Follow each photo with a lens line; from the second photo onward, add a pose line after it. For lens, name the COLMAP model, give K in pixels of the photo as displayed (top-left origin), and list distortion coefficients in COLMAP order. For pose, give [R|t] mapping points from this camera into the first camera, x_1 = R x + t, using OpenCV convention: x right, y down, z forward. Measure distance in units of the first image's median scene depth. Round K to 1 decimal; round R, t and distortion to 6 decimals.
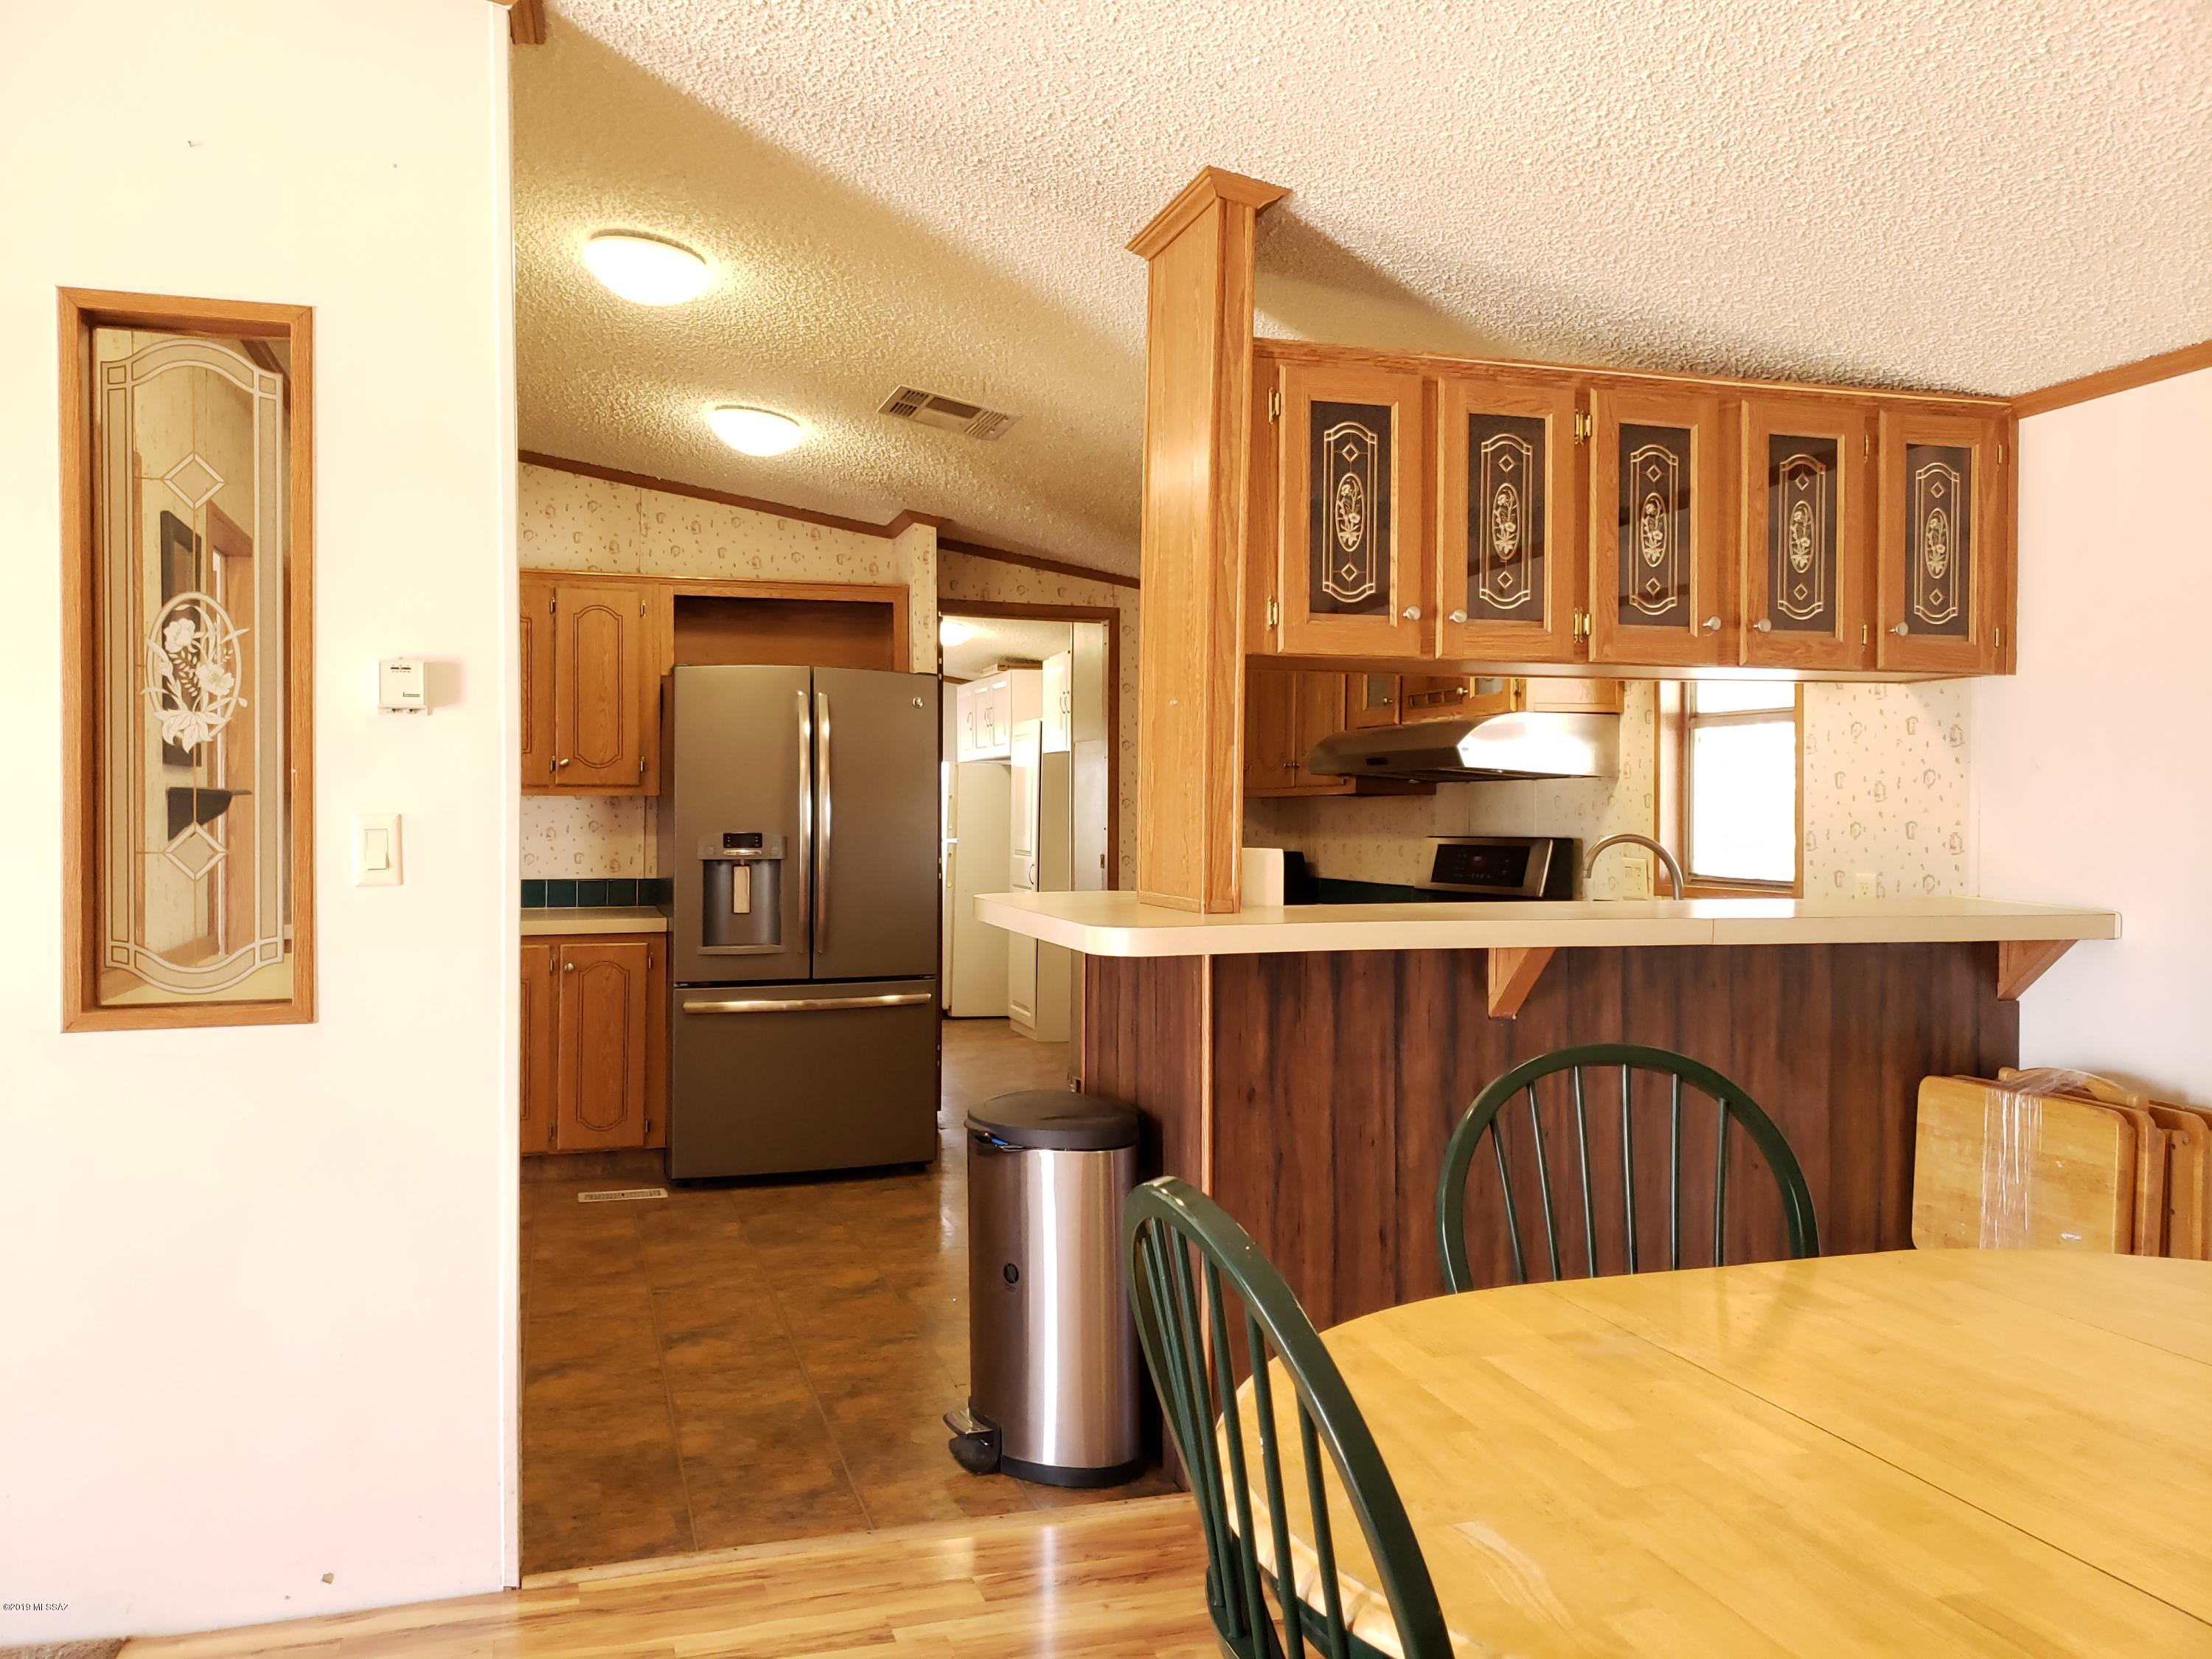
lens RADIAL K [[1769.0, 0, 1107.8], [0, 1769.0, 838.7], [0, 0, 1]] dist [-0.007251, 0.004644]
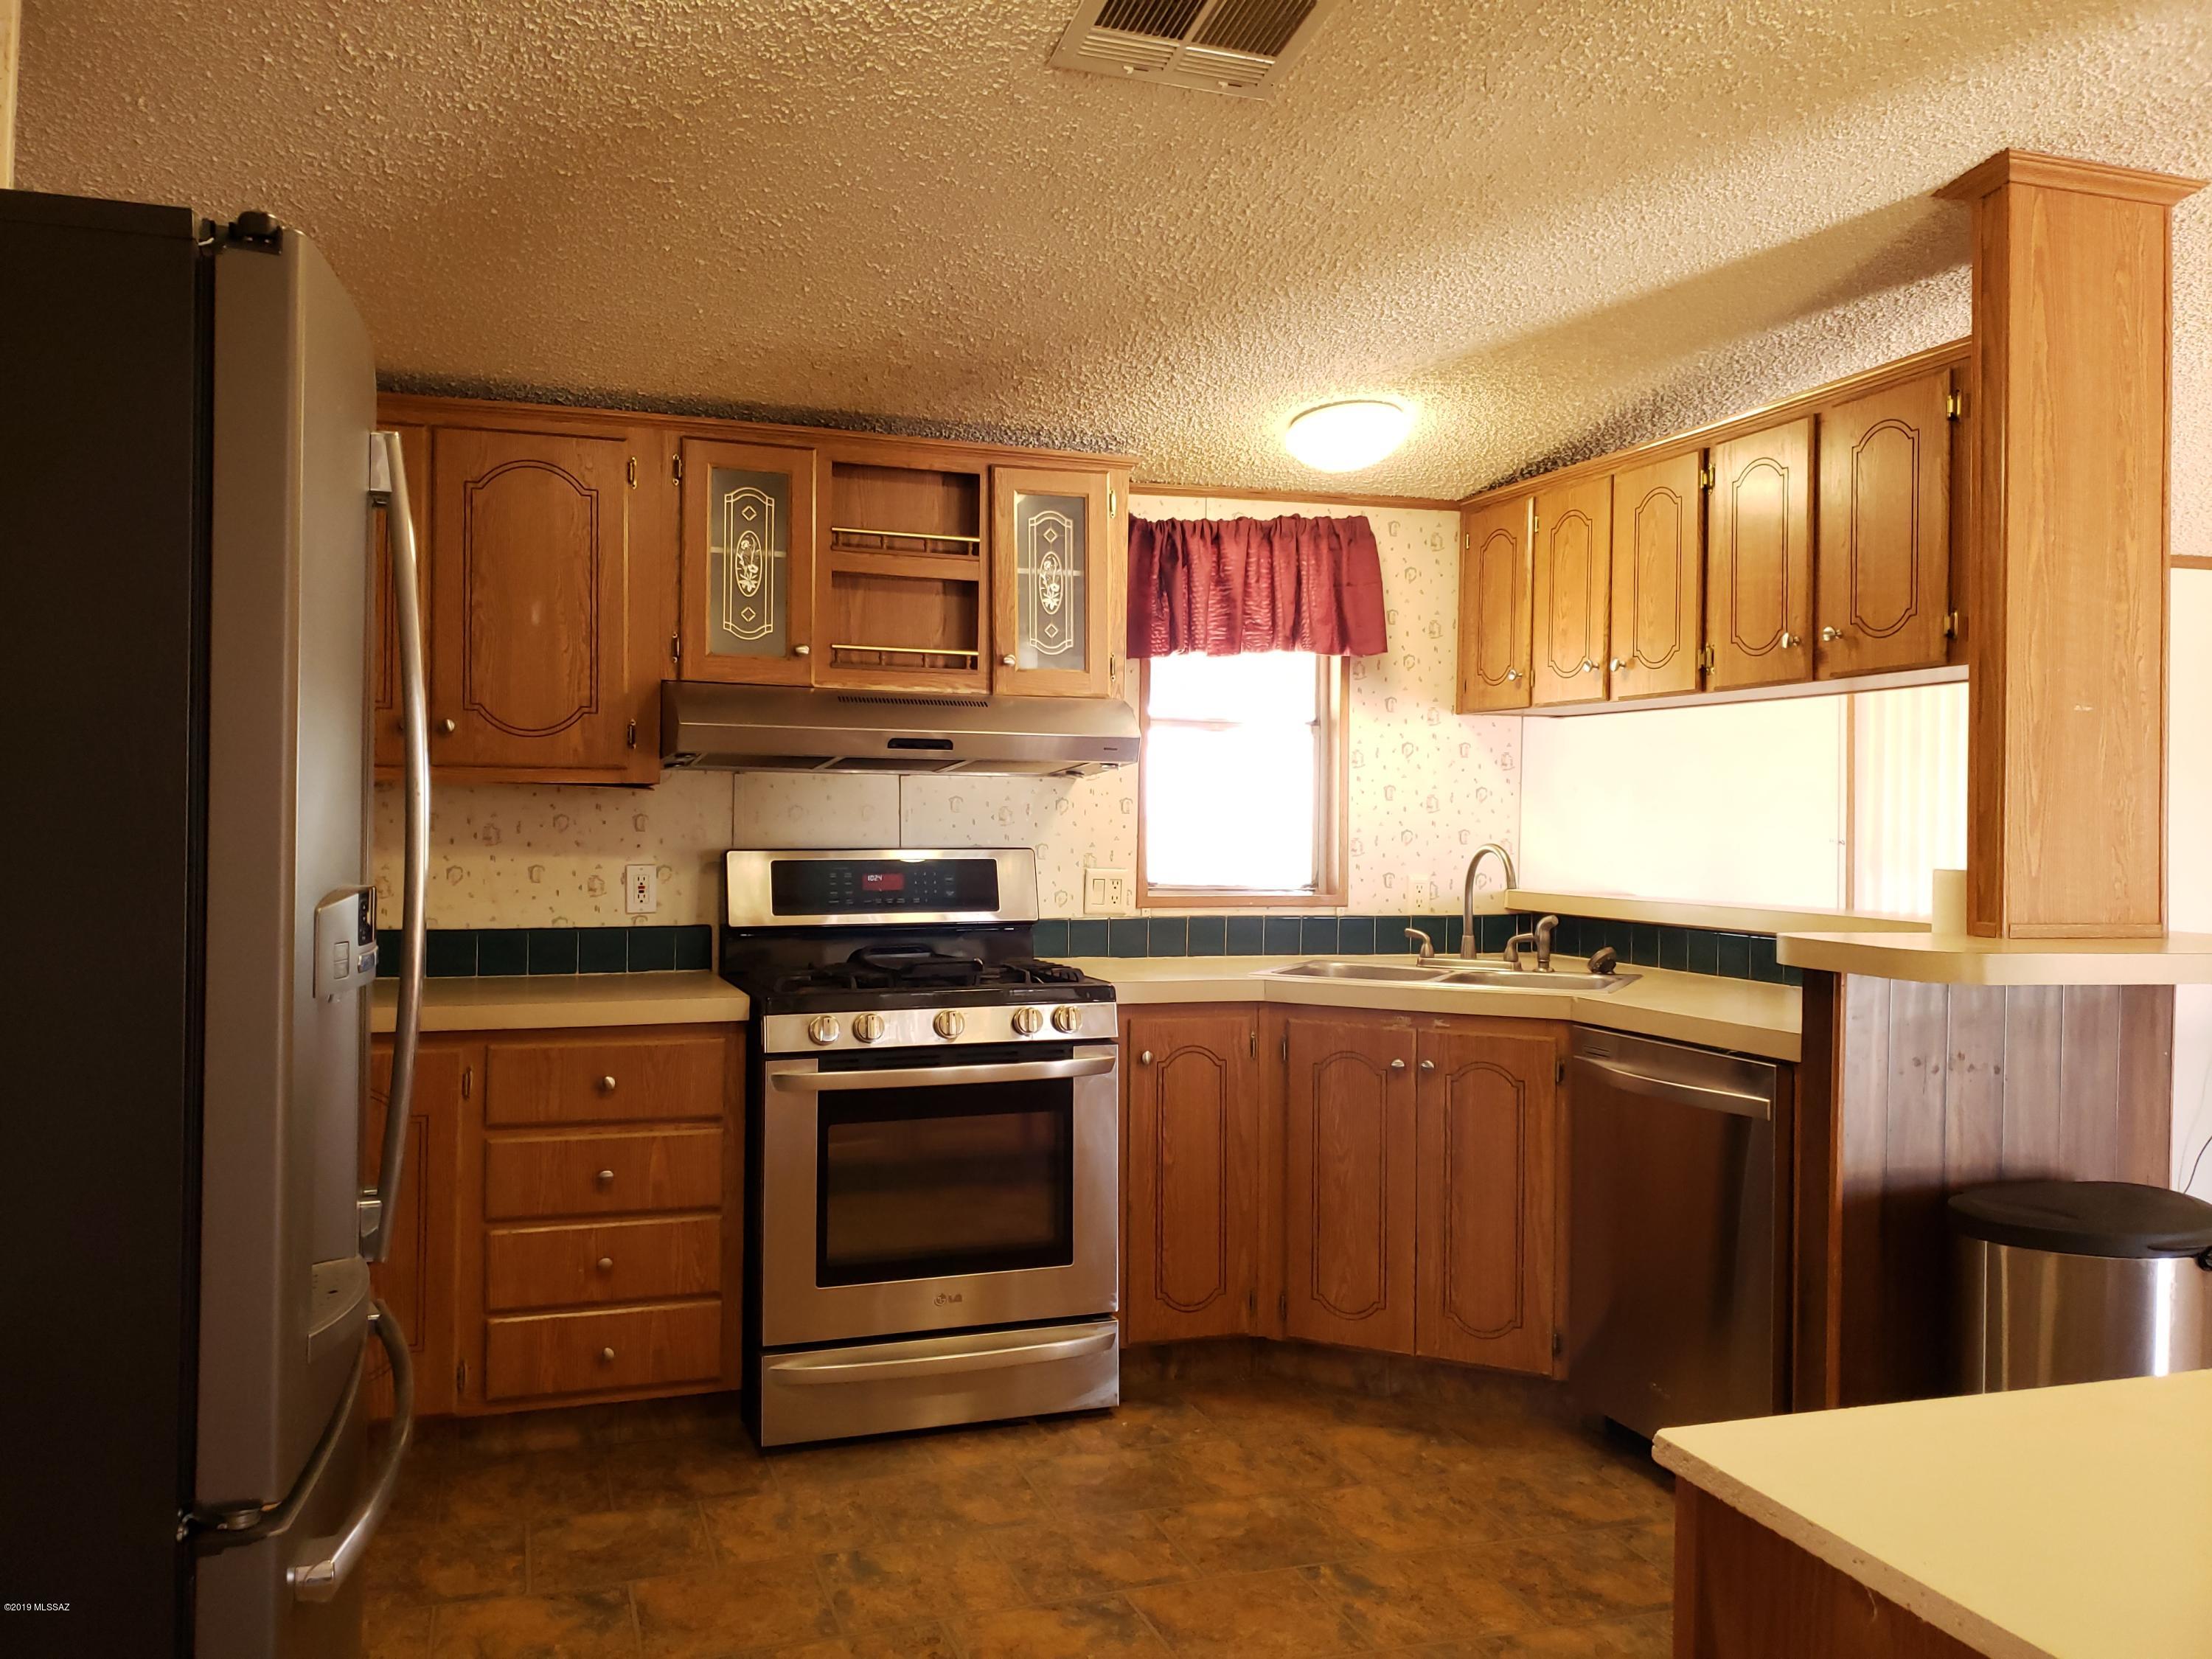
lens RADIAL K [[1690.7, 0, 1108.4], [0, 1690.7, 818.4], [0, 0, 1]] dist [-0.005110, -0.001701]
pose [[-0.038941, -0.004136, 0.999233, -0.456686], [0.002866, 0.999987, 0.004250, -0.014954], [-0.999237, 0.003030, -0.038929, 0.846193]]
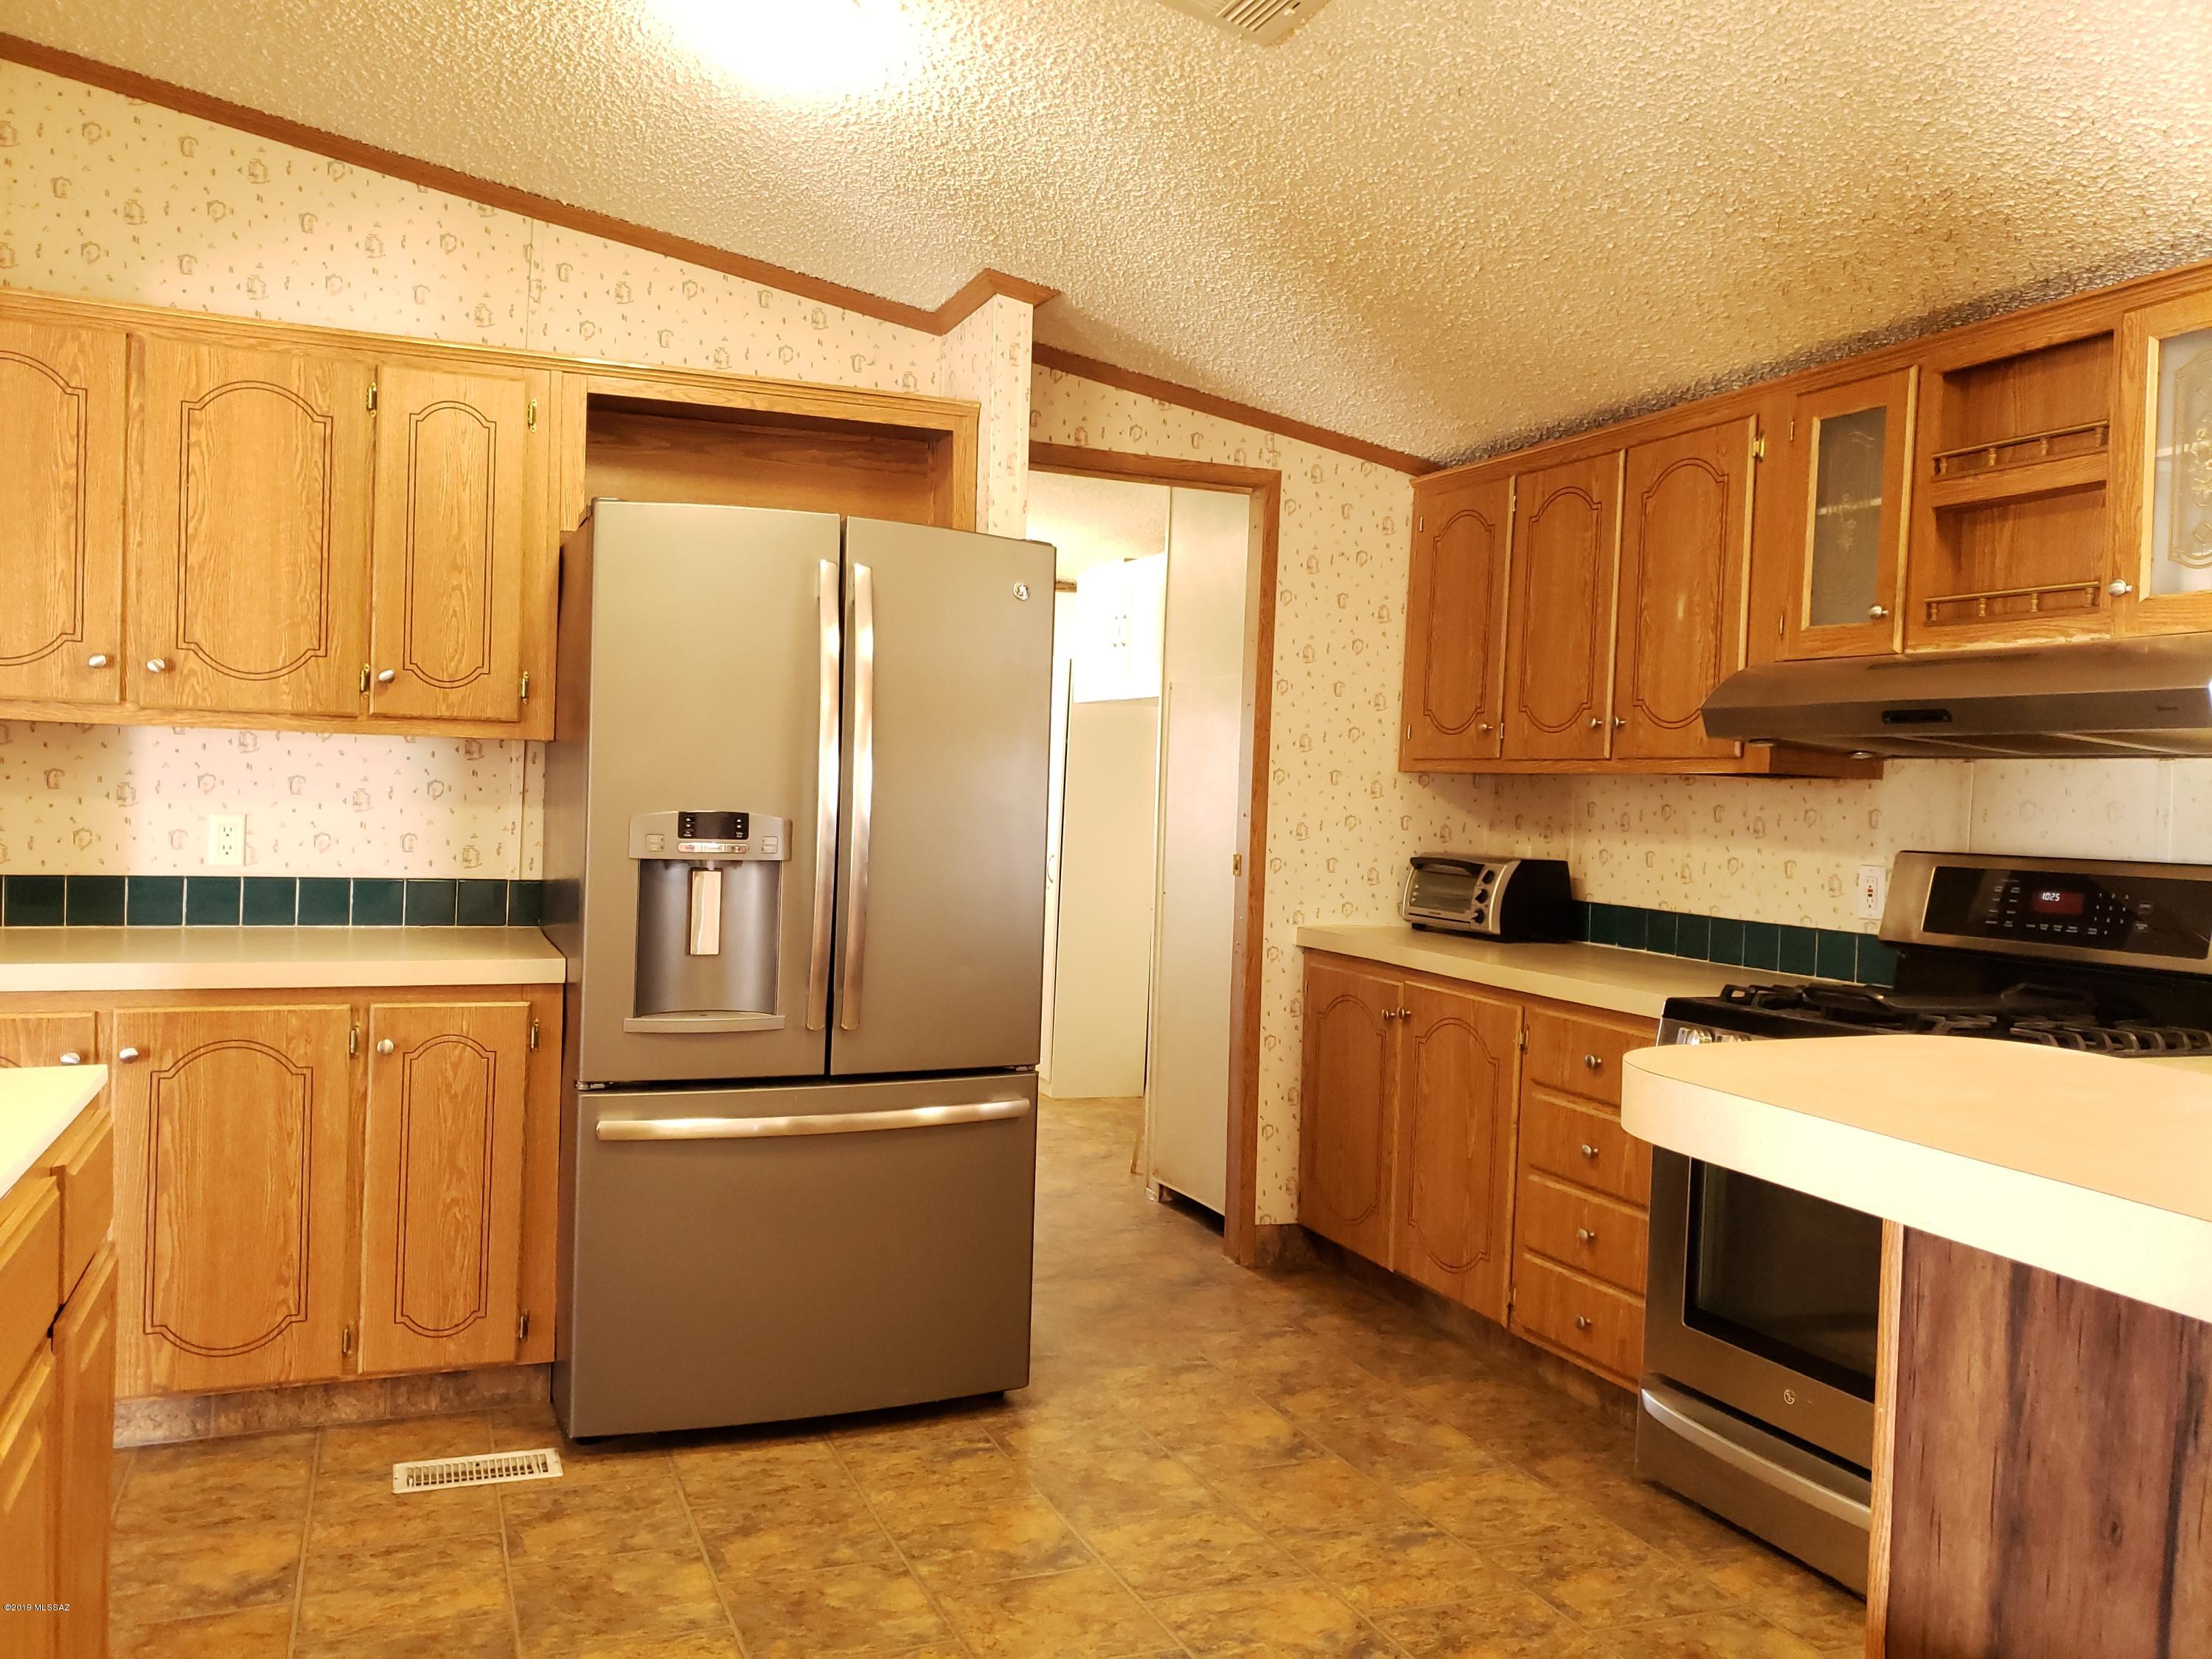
lens RADIAL K [[1721.8, 0, 1061.4], [0, 1721.8, 822.0], [0, 0, 1]] dist [-0.090417, 0.132179]
pose [[0.995928, 0.026876, 0.086053, -0.140835], [-0.027425, 0.999610, 0.005208, -0.005498], [-0.085880, -0.007547, 0.996277, 0.448260]]
